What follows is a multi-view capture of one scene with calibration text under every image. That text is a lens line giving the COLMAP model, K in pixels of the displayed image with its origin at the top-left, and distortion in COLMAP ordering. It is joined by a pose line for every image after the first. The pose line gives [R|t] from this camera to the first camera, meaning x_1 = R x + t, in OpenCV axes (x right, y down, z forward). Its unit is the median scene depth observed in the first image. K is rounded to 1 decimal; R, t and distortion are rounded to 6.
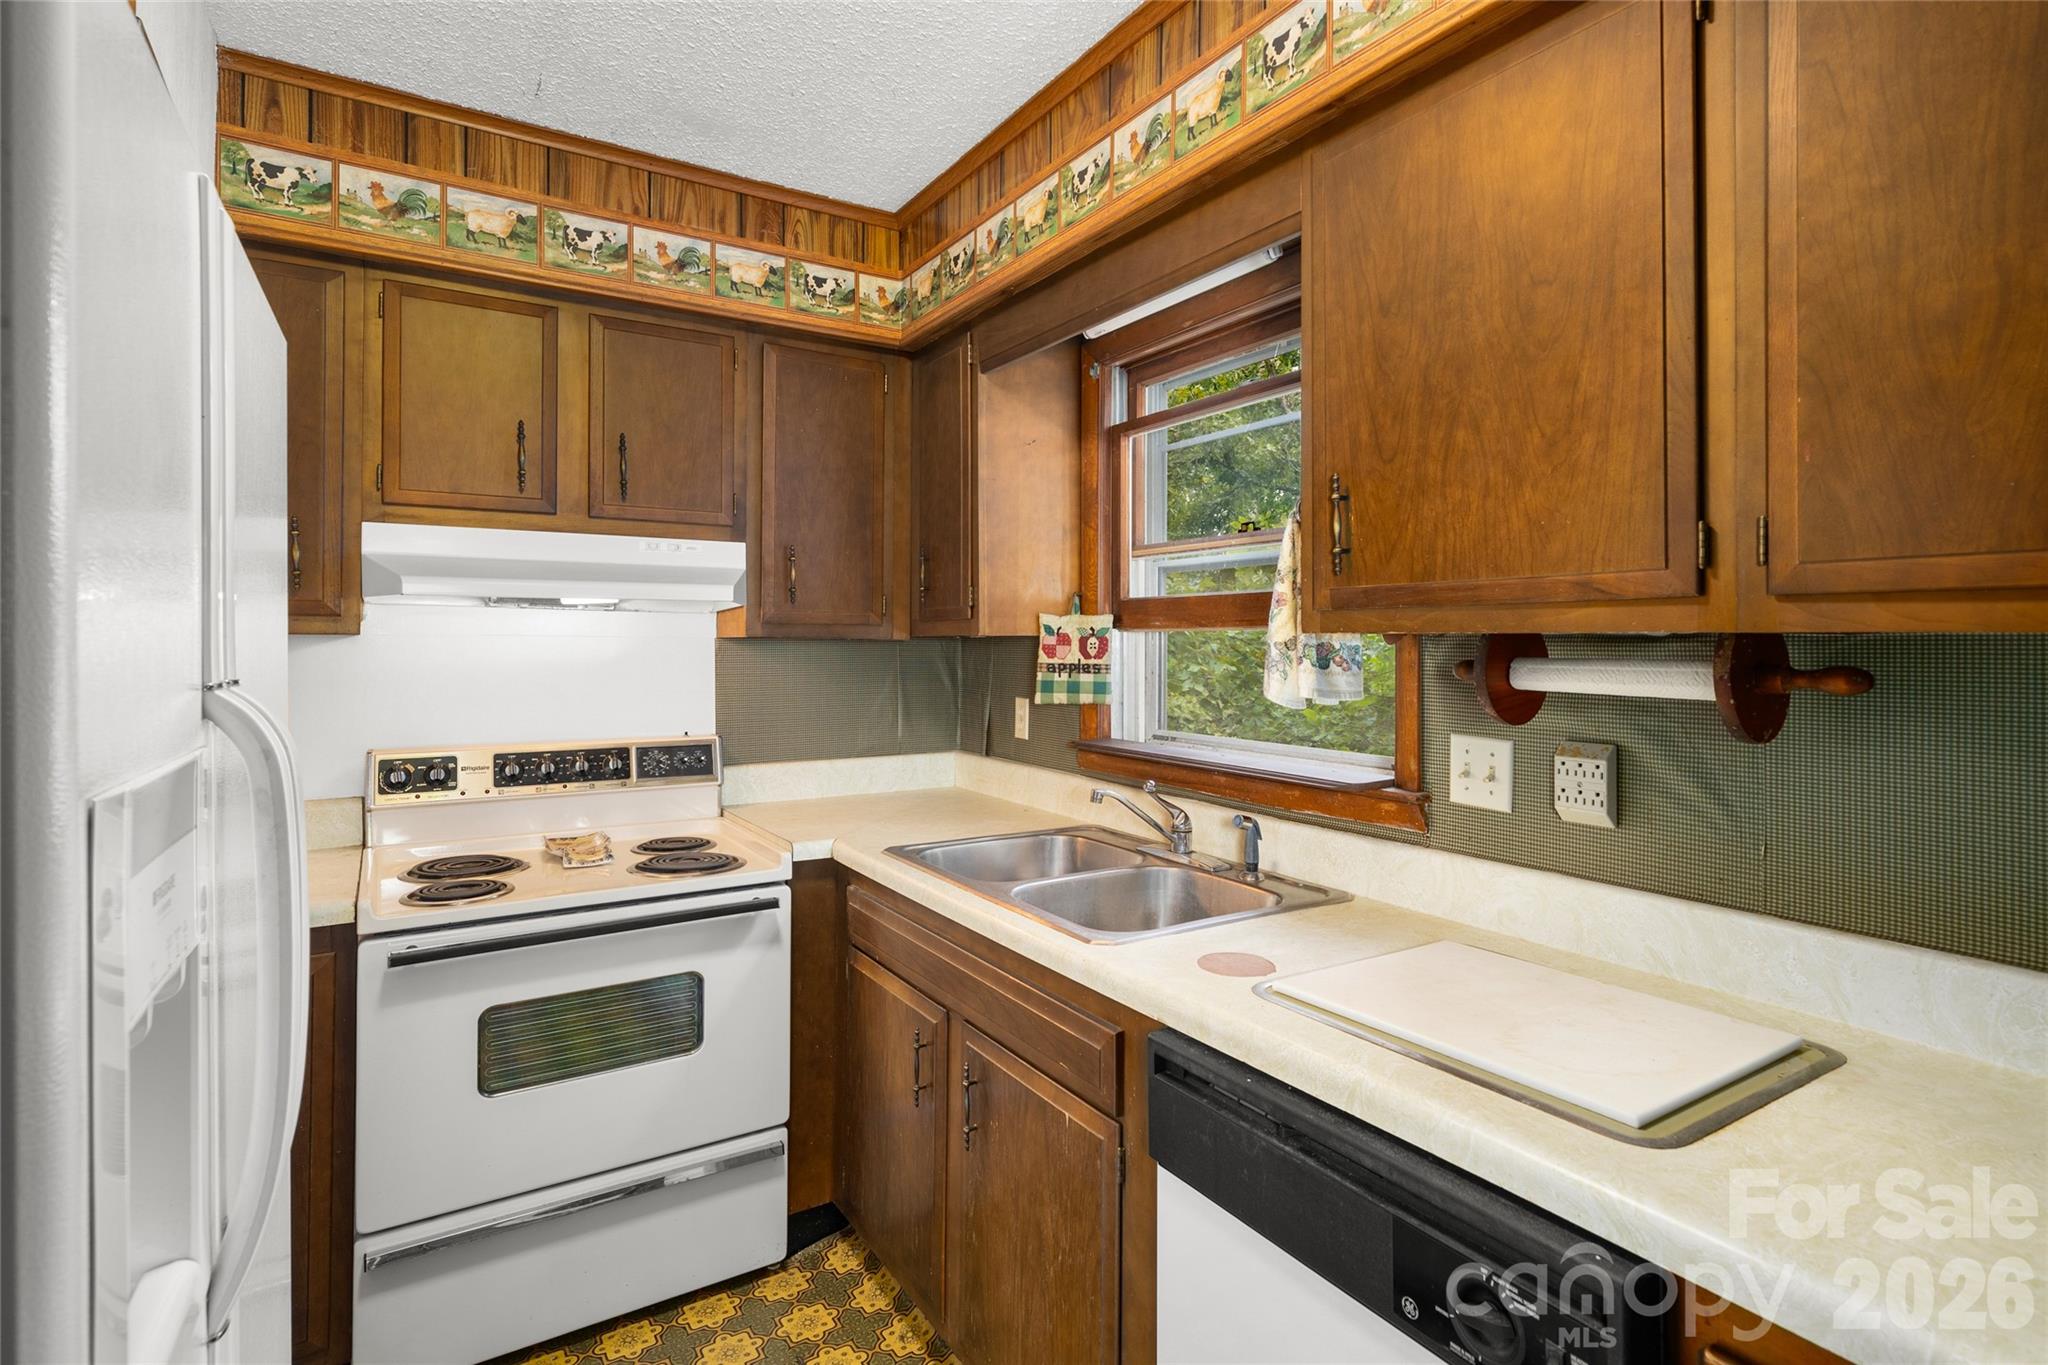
lens RADIAL K [[1051.4, 0, 1106.9], [0, 1051.4, 630.6], [0, 0, 1]] dist [0.003038, -0.000459]
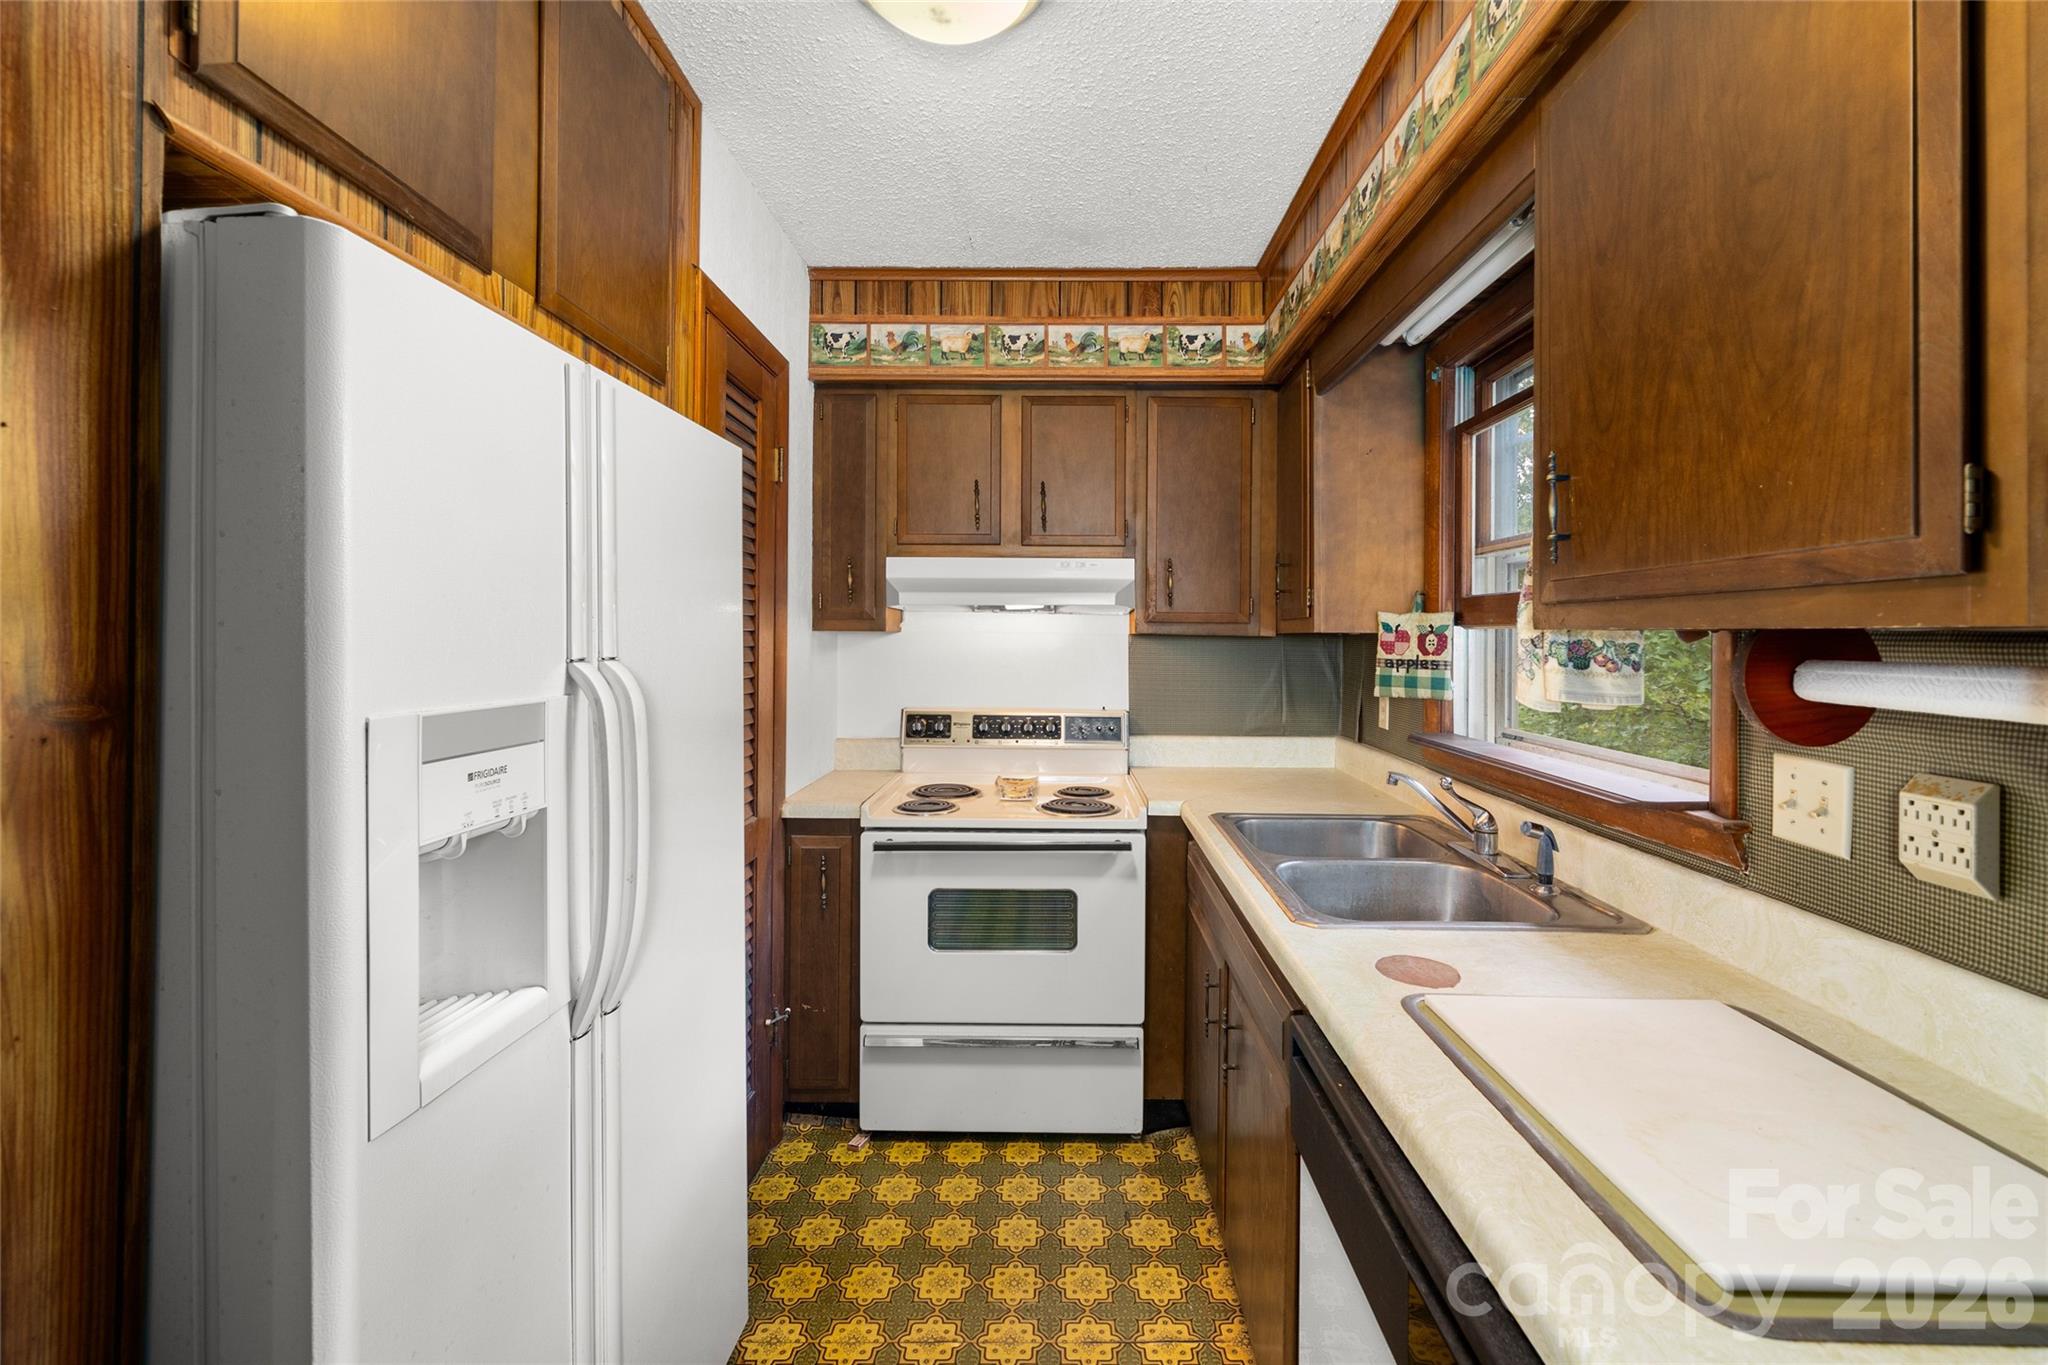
lens RADIAL K [[872.7, 0, 1024.3], [0, 872.7, 634.3], [0, 0, 1]] dist [-0.000821, -0.000077]
pose [[0.817300, 0.002413, -0.576207, 0.181365], [0.001115, 0.999983, 0.005769, 0.001225], [0.576211, -0.005358, 0.817283, 0.084408]]
